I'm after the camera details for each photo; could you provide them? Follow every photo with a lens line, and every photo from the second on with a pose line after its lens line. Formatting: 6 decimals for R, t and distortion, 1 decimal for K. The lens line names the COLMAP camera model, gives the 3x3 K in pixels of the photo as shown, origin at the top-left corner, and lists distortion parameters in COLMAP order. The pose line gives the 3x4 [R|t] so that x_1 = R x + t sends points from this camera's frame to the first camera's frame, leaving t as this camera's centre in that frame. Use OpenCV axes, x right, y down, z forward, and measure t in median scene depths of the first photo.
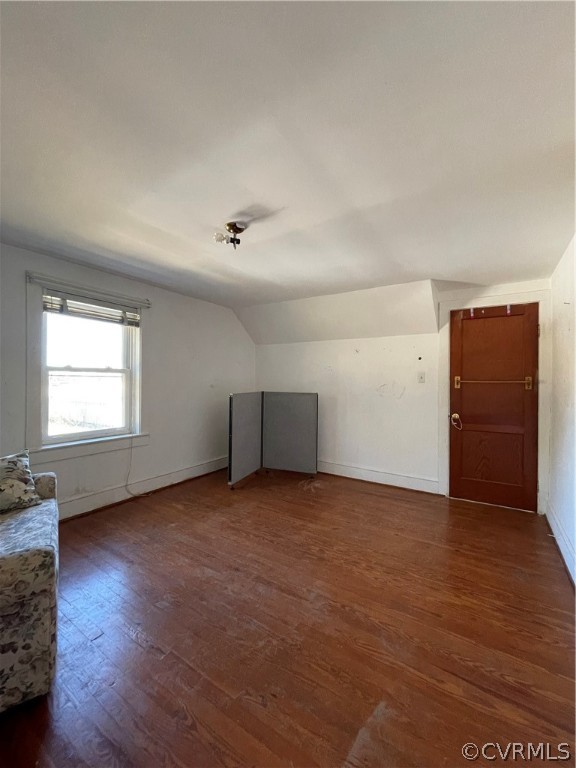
lens RADIAL K [[308.5, 0, 289.3], [0, 308.5, 382.9], [0, 0, 1]] dist [-0.004171, 0.000138]
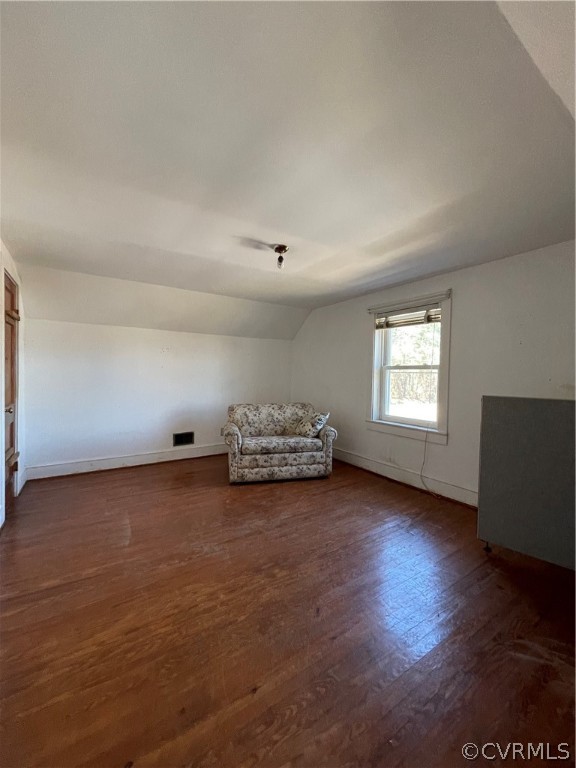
lens RADIAL K [[308.5, 0, 289.3], [0, 308.5, 382.9], [0, 0, 1]] dist [-0.004171, 0.000138]
pose [[-0.392916, 0.005815, -0.919556, 0.772178], [-0.027807, 0.999448, 0.018202, 0.011739], [0.919154, 0.032722, -0.392537, 1.241058]]
